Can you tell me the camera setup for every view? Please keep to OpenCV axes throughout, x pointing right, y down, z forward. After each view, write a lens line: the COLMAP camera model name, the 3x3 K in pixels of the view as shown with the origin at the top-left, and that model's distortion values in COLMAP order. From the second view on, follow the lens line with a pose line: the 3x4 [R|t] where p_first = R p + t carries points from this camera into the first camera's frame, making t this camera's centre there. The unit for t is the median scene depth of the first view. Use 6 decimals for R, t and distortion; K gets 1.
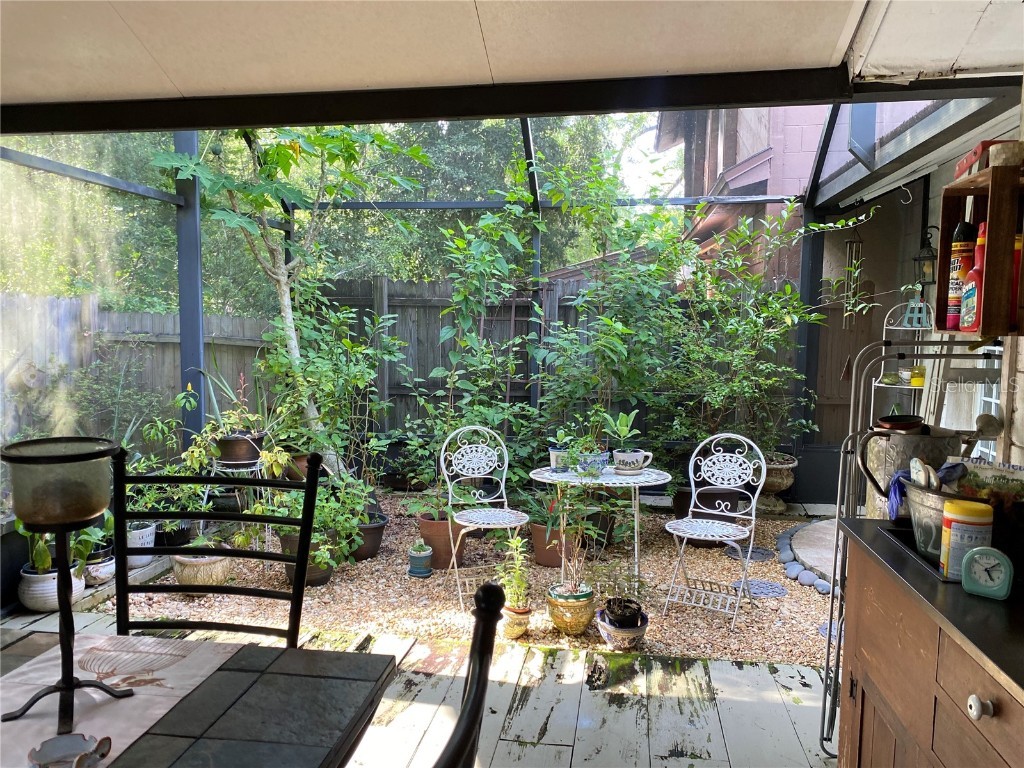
lens RADIAL K [[782.7, 0, 512.6], [0, 782.7, 386.8], [0, 0, 1]] dist [0.044754, -0.057635]
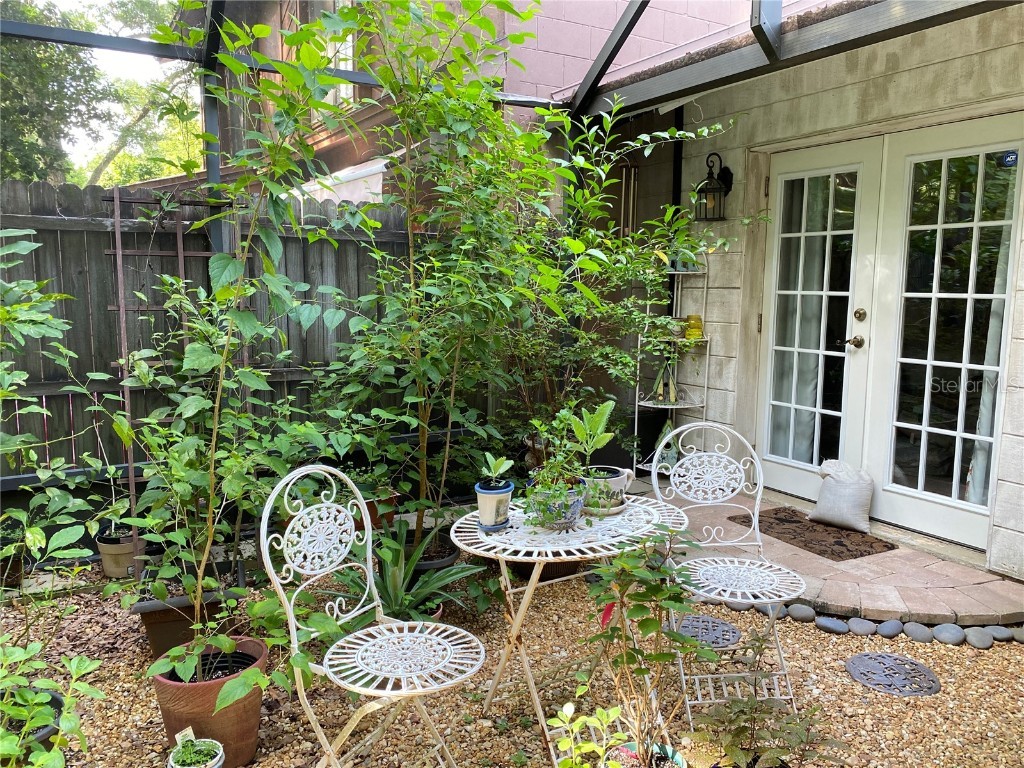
lens RADIAL K [[782.7, 0, 513.3], [0, 782.7, 382.7], [0, 0, 1]] dist [0.044754, -0.057635]
pose [[0.772198, -0.083139, 0.629919, -0.251809], [0.053908, 0.996400, 0.065424, -0.024582], [-0.633091, -0.016563, 0.773901, 0.567157]]
